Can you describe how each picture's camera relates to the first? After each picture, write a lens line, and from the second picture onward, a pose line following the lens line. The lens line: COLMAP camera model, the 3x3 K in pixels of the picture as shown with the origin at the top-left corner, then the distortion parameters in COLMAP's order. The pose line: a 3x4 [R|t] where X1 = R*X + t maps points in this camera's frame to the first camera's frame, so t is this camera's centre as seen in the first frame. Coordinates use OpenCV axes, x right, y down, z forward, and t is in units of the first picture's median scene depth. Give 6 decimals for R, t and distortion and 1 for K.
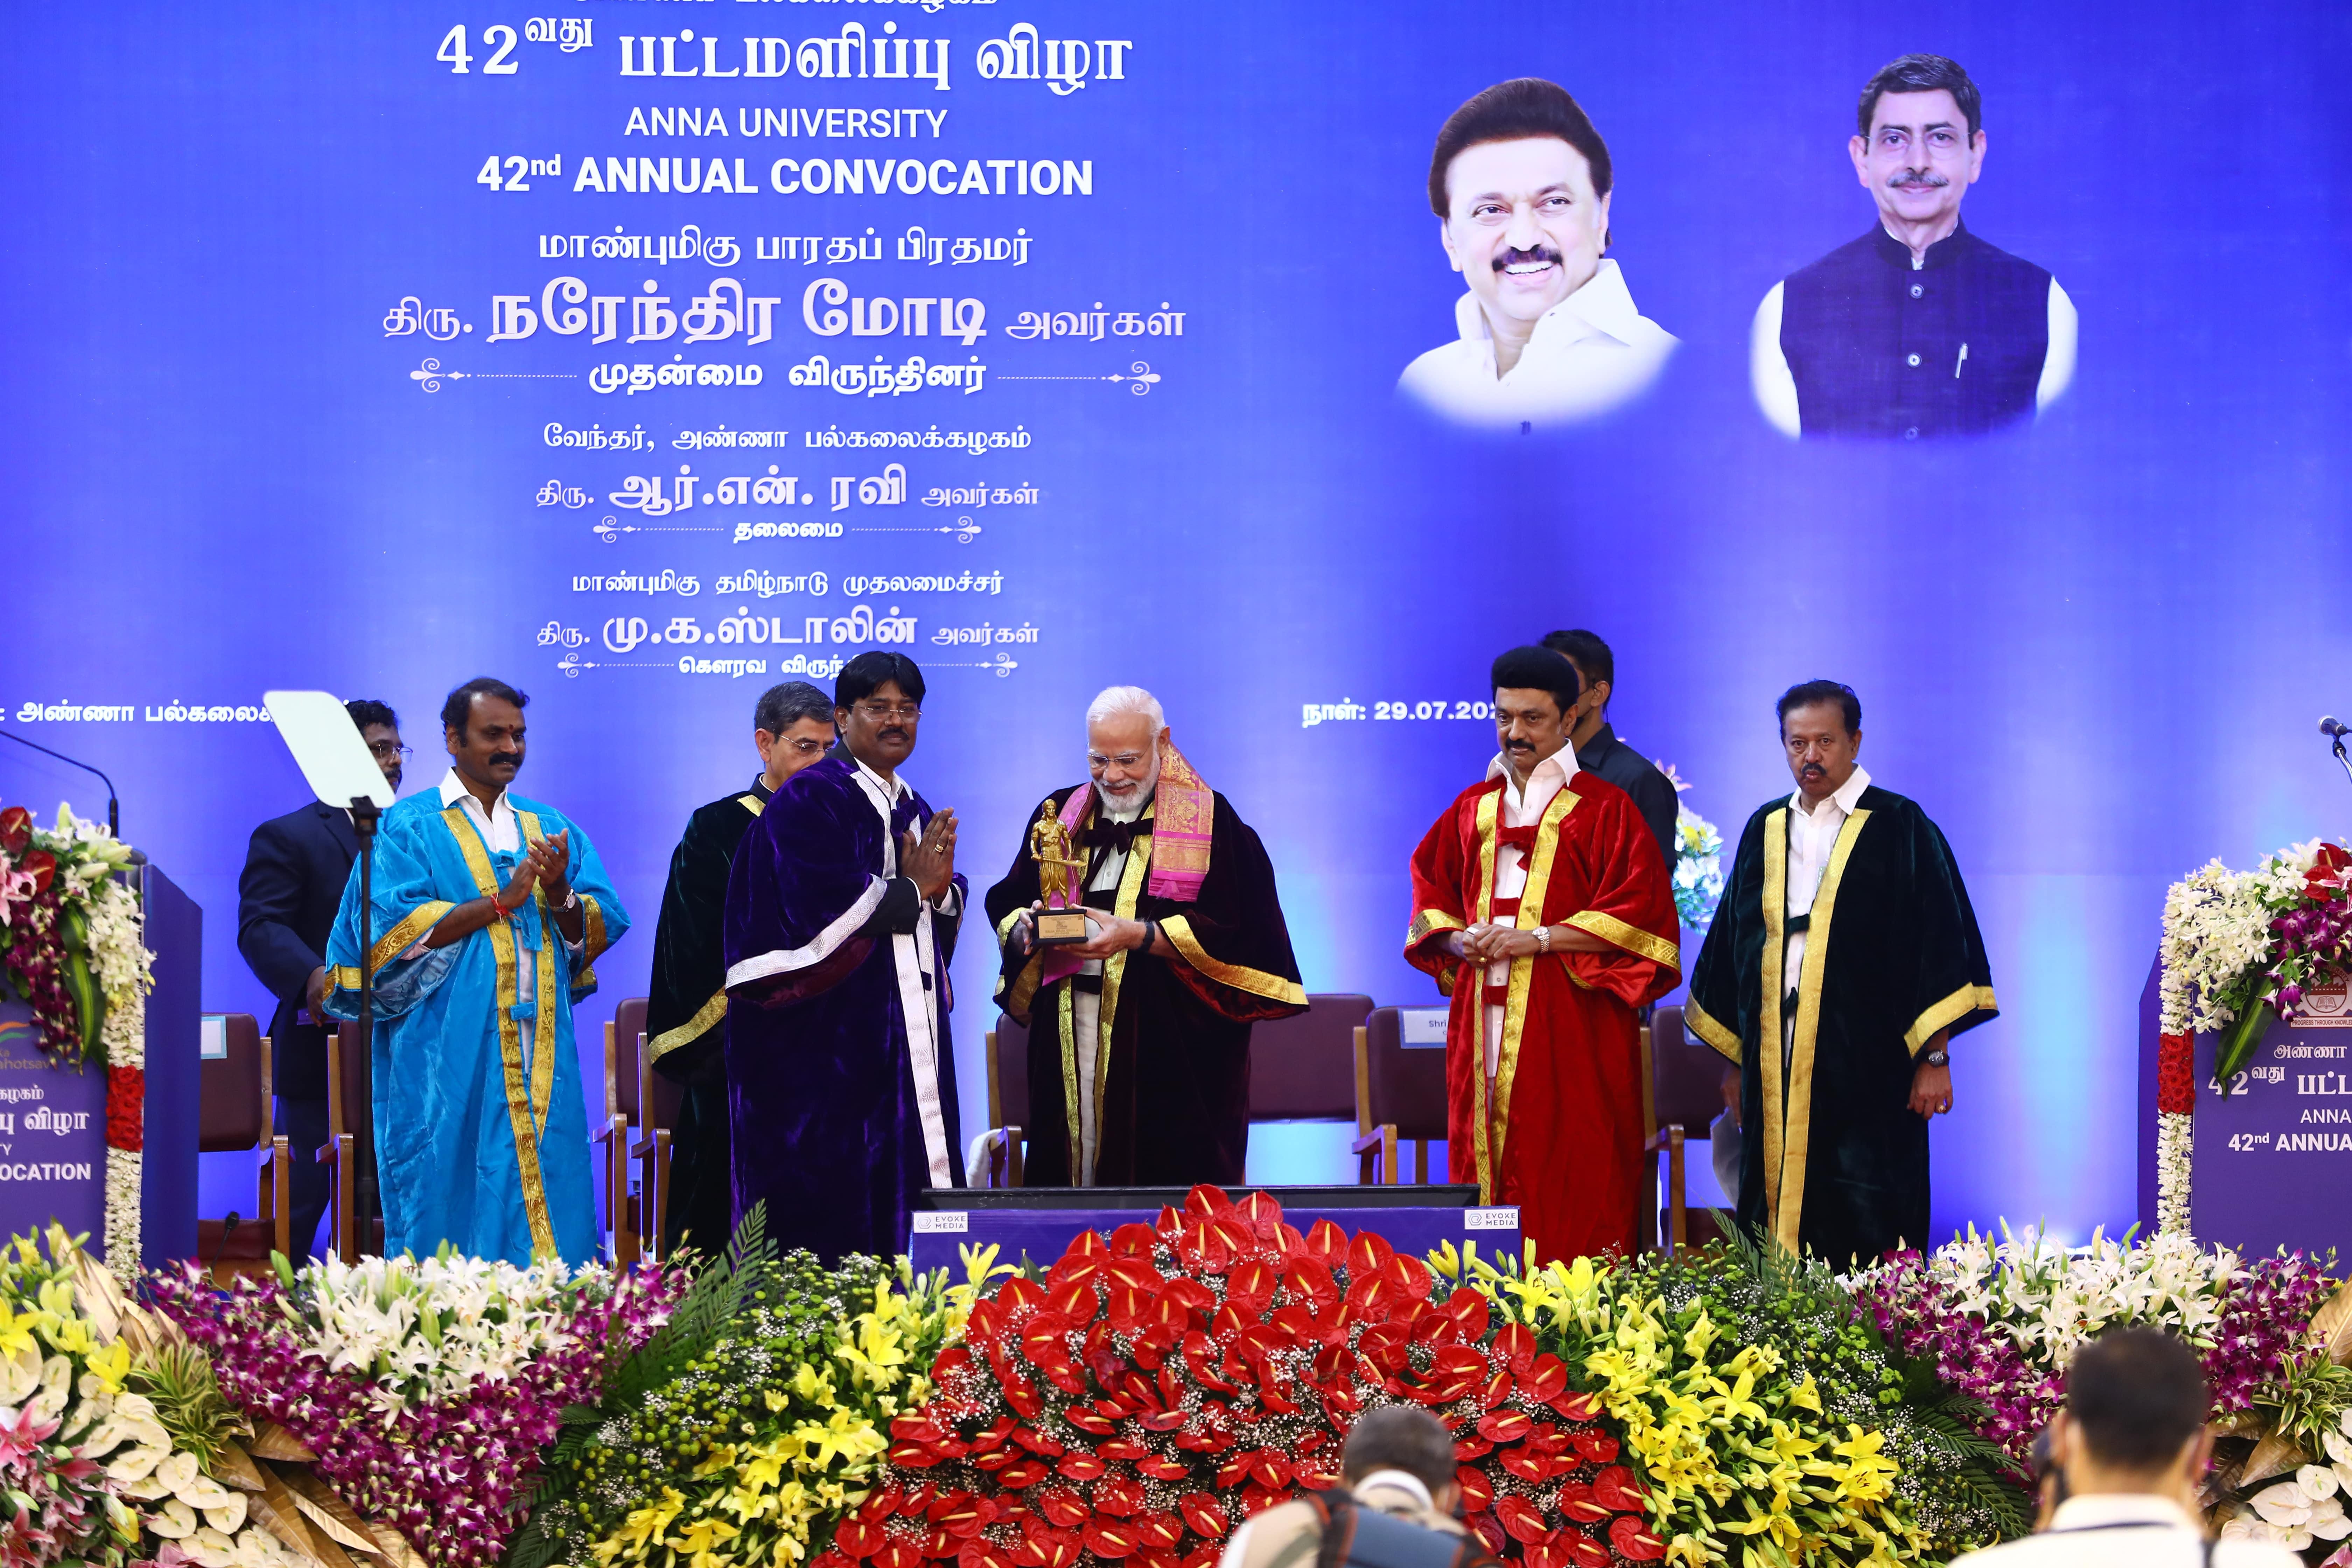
lens RADIAL K [[10579.8, 0, 1208.8], [0, 10579.8, 825.5], [0, 0, 1]] dist [1.043908, 1.180463]
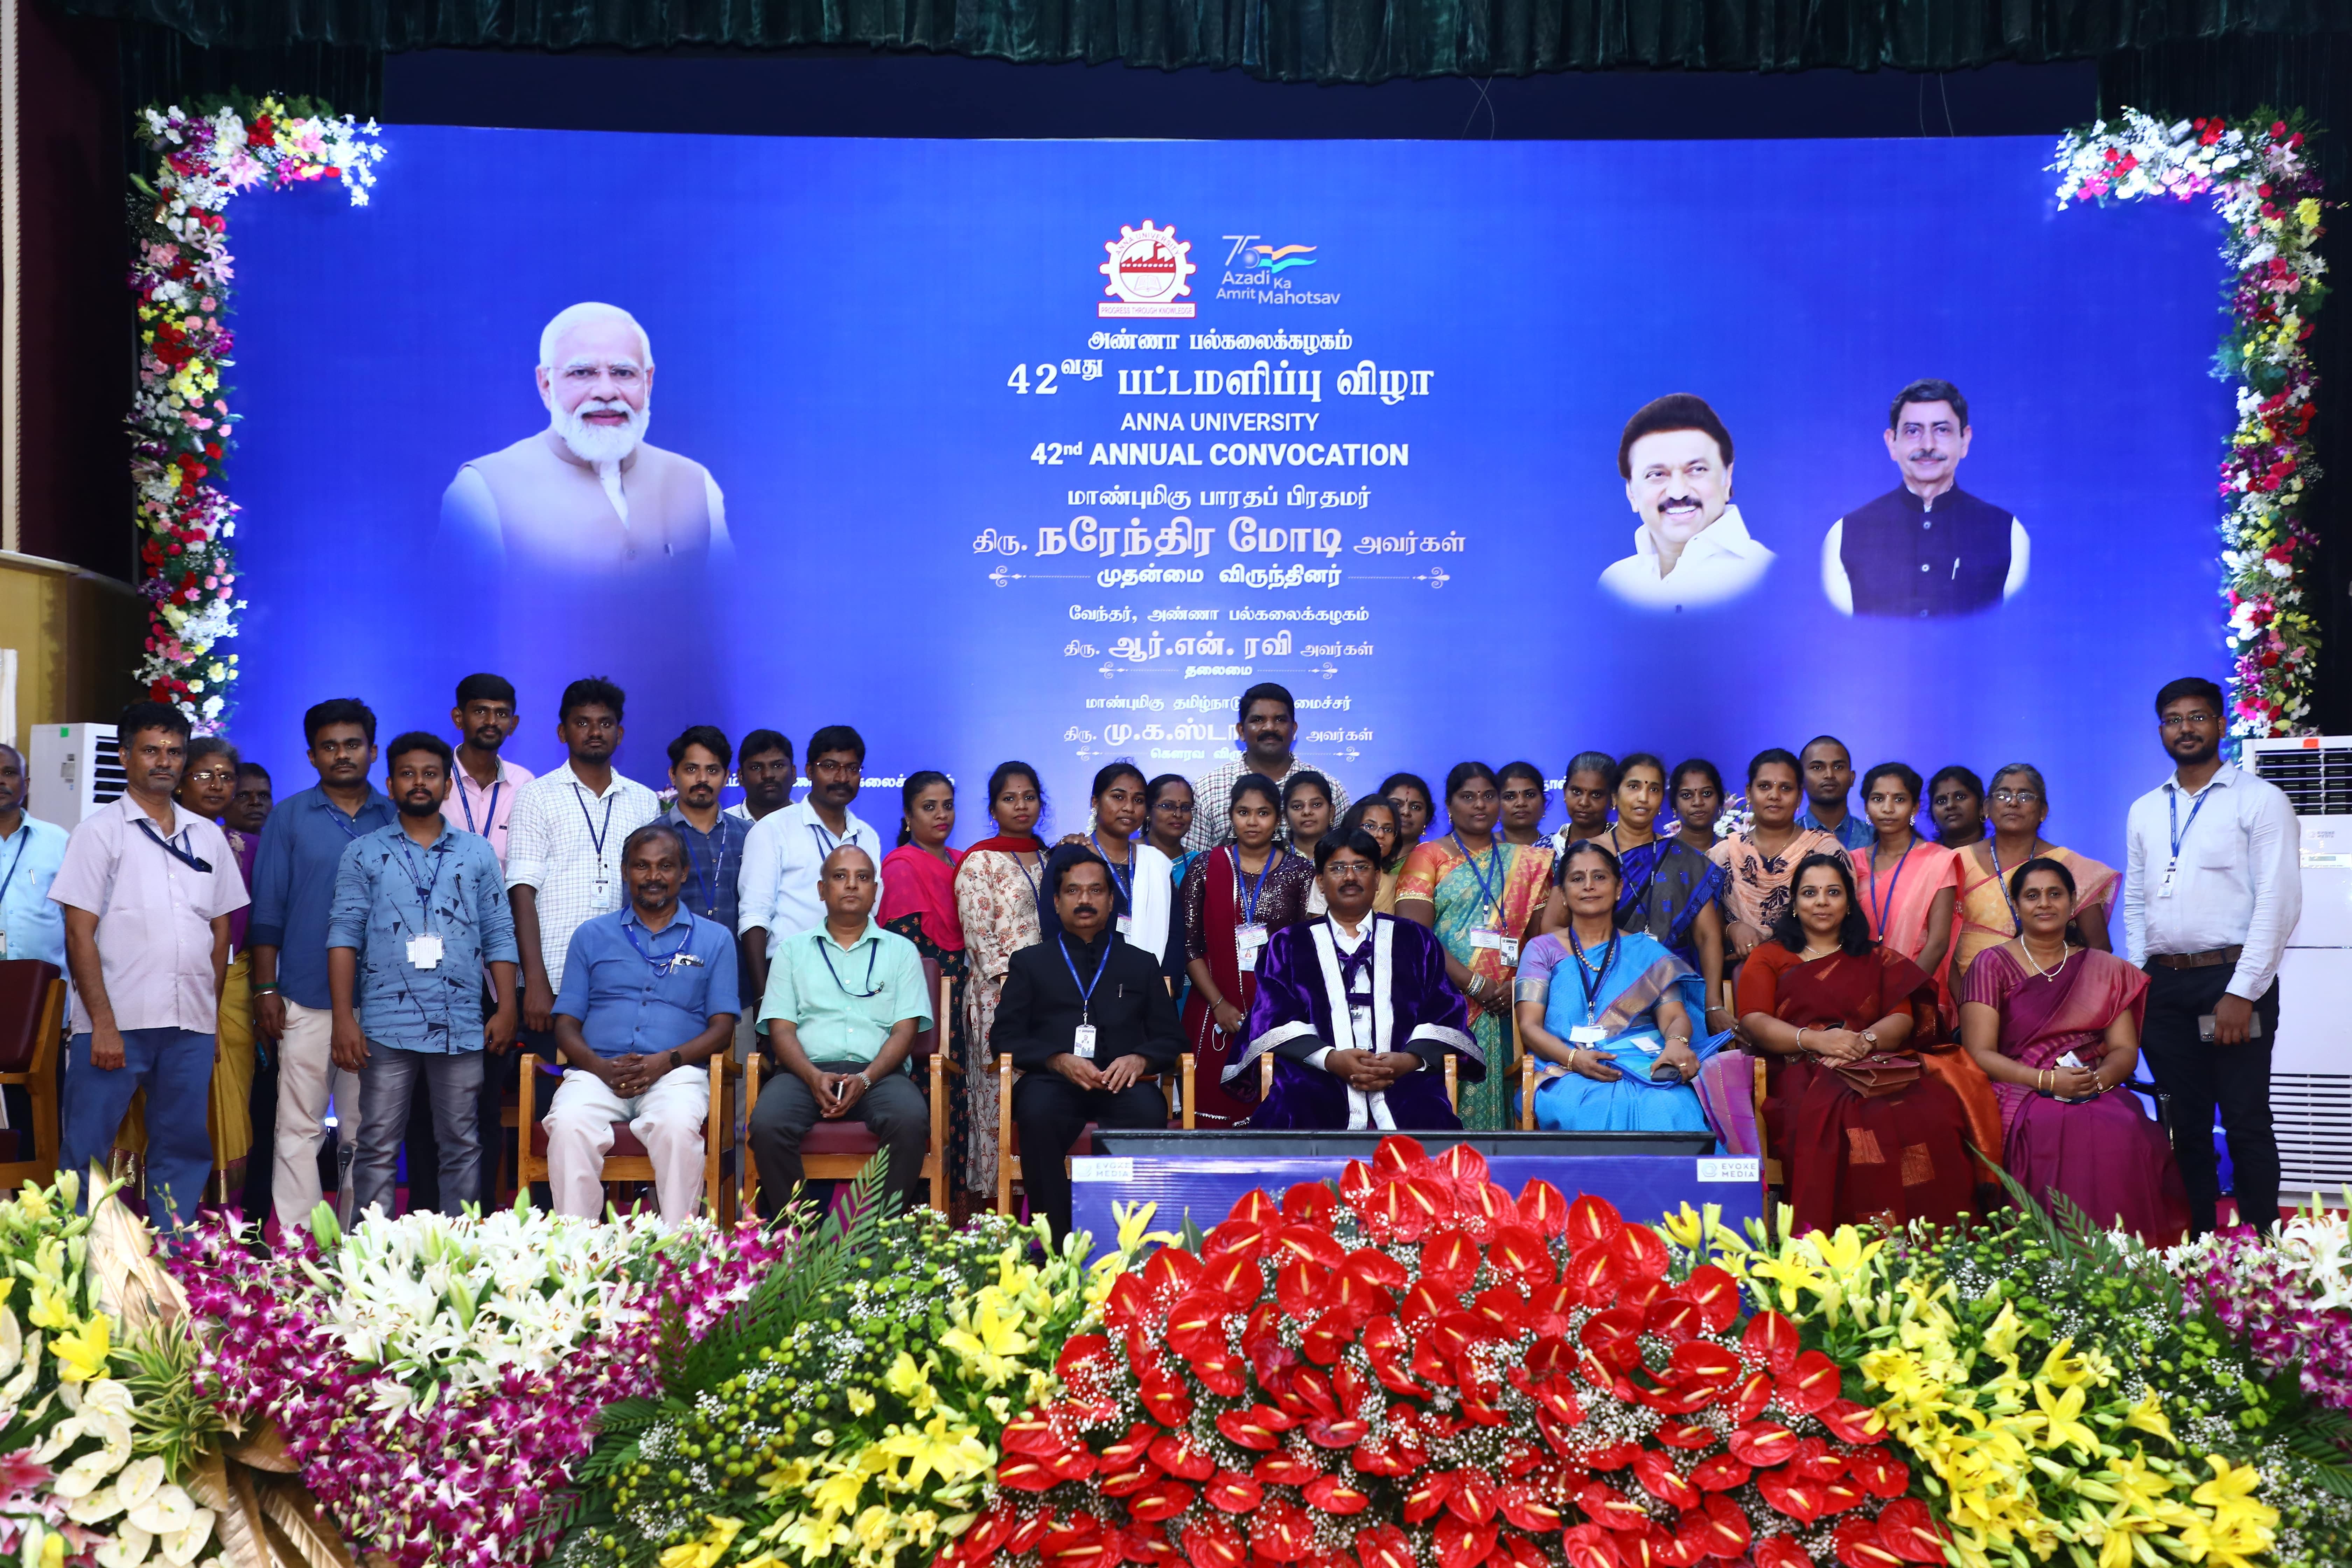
lens RADIAL K [[3460.1, 0, 1176.0], [0, 3460.1, 784.0], [0, 0, 1]] dist [0.224547, 0.064942]
pose [[0.995097, 0.002015, -0.098879, 0.009531], [-0.006147, 0.999119, -0.041503, 0.017436], [0.098708, 0.041907, 0.994234, 0.722396]]
